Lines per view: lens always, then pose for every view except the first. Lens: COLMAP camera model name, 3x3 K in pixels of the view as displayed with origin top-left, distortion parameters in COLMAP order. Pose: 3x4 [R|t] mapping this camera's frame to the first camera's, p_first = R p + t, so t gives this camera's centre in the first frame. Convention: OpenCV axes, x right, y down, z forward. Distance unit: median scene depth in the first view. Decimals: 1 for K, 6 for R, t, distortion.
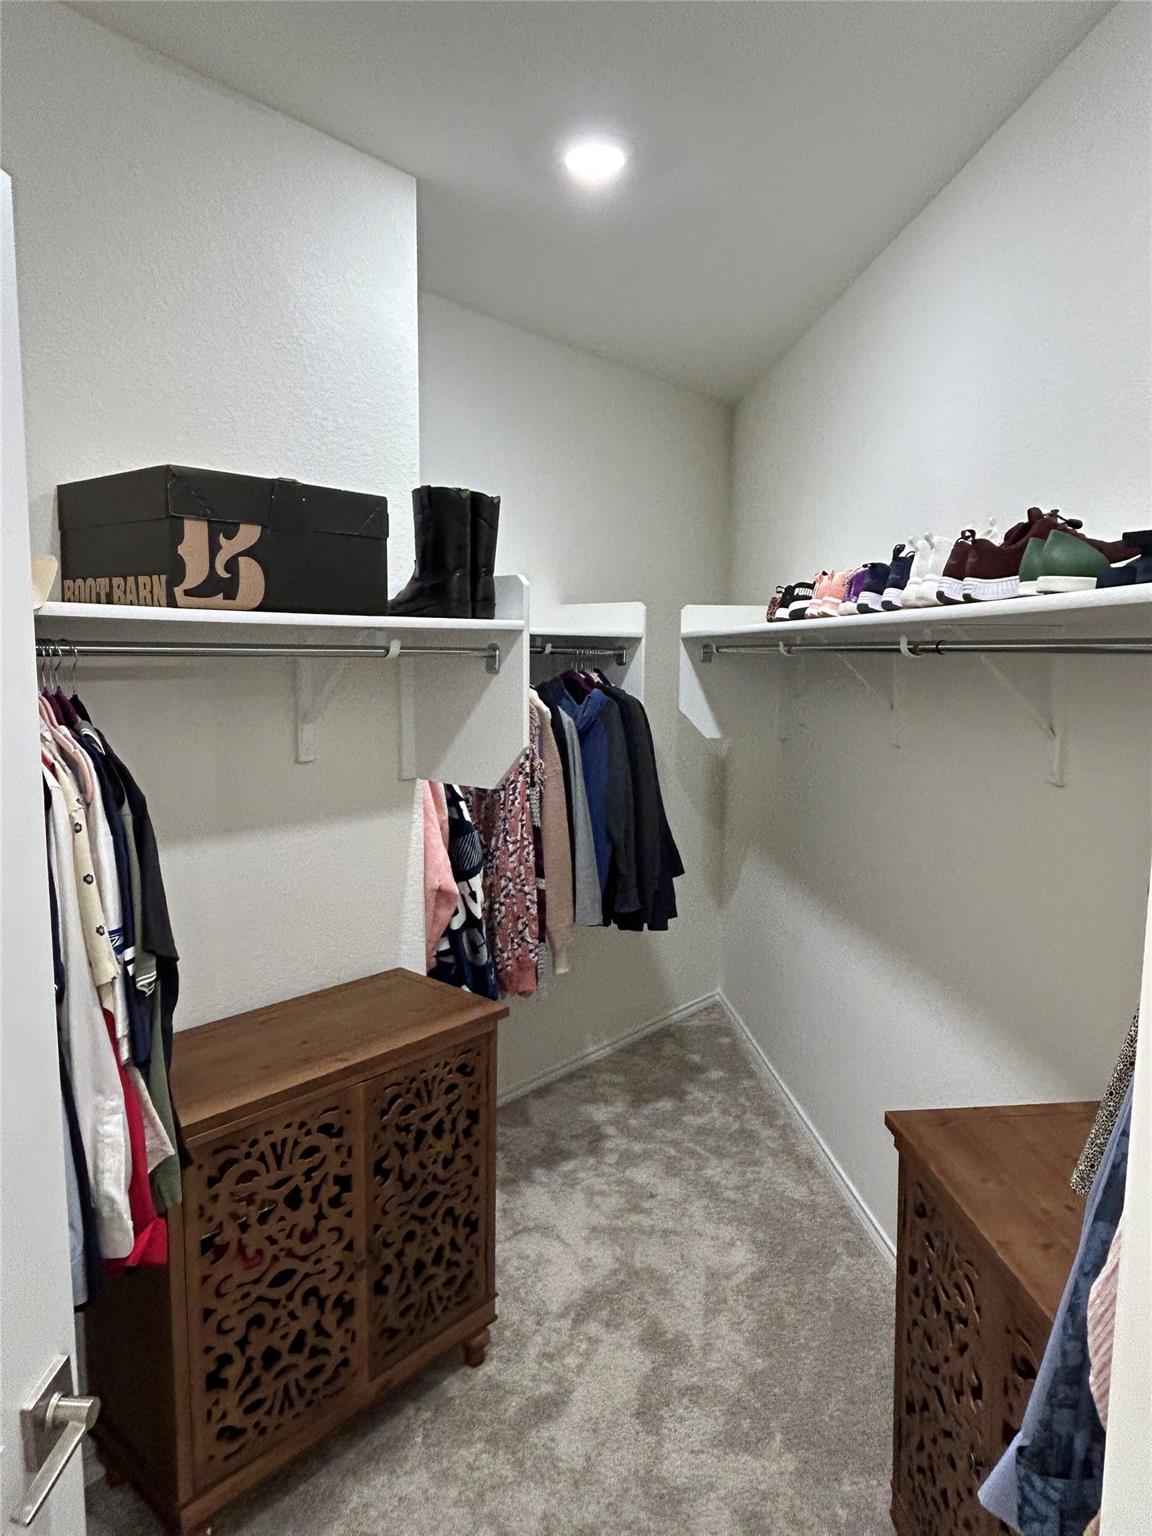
lens RADIAL K [[994.5, 0, 571.3], [0, 994.5, 768.9], [0, 0, 1]] dist [-0.008552, -0.000162]
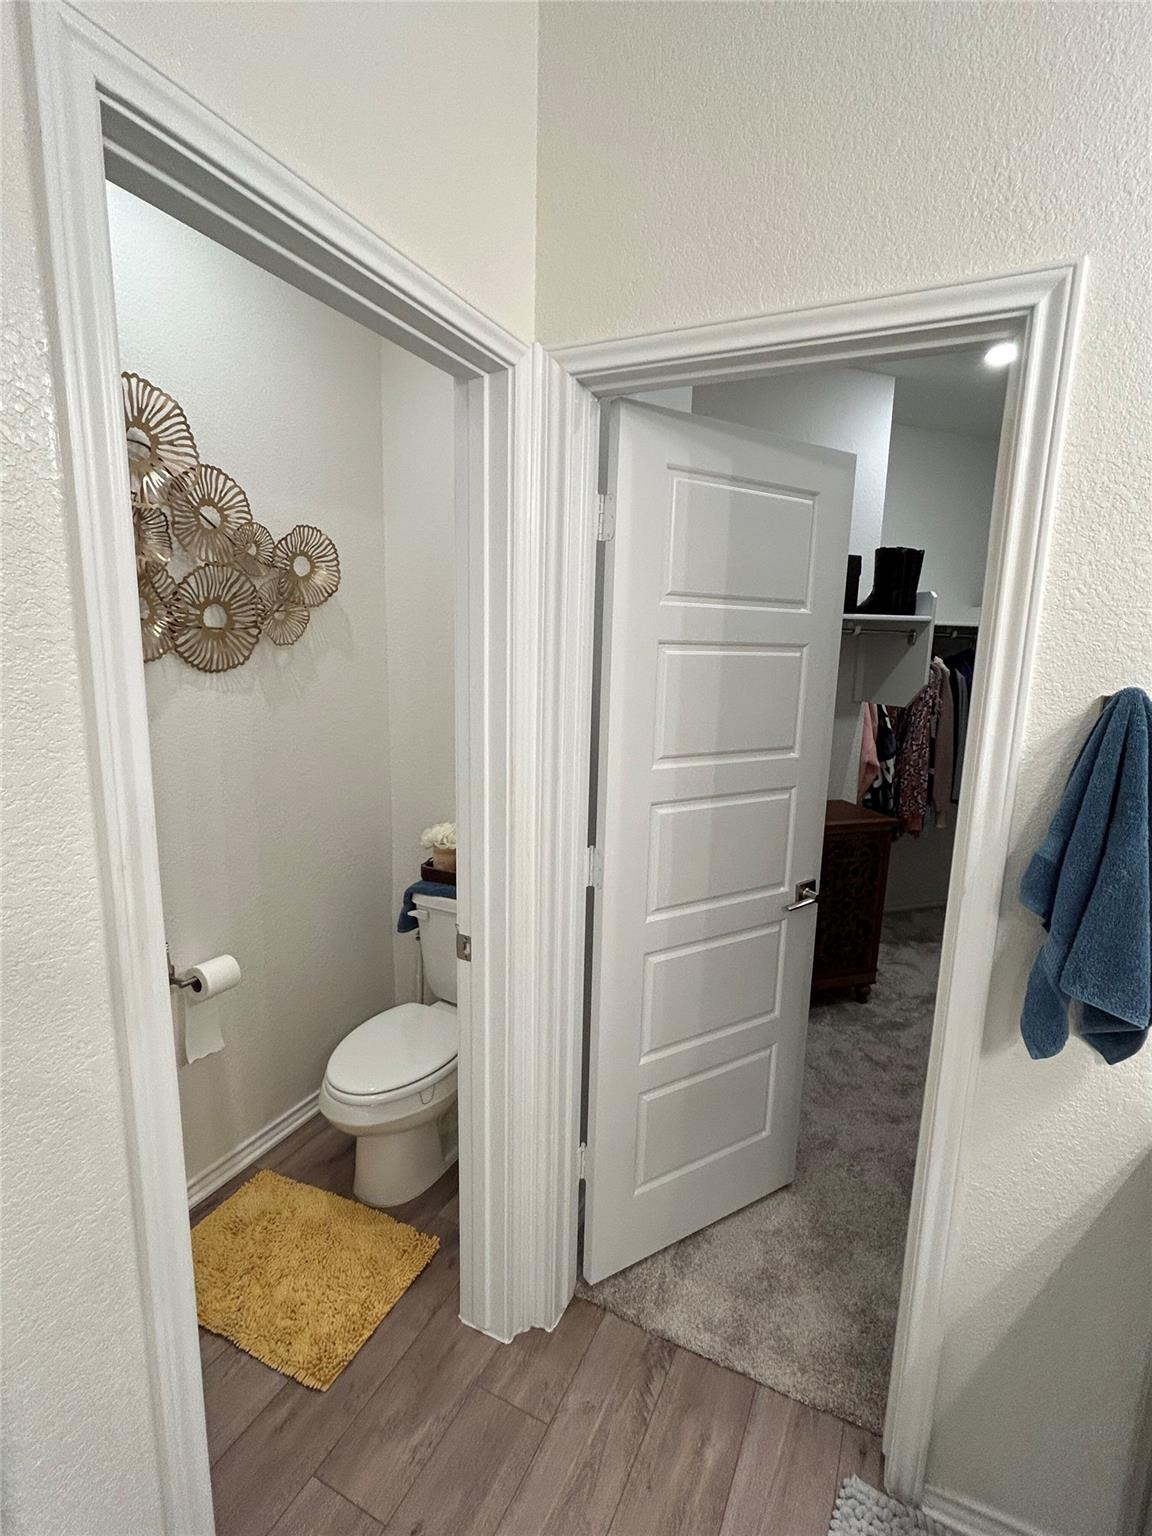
lens RADIAL K [[726.1, 0, 570.5], [0, 726.1, 761.0], [0, 0, 1]] dist [-0.003449, 0.002636]
pose [[0.857726, 0.102514, -0.503783, 0.070242], [-0.080270, 0.994604, 0.065725, 0.071872], [0.507802, -0.015935, 0.861326, -0.436730]]
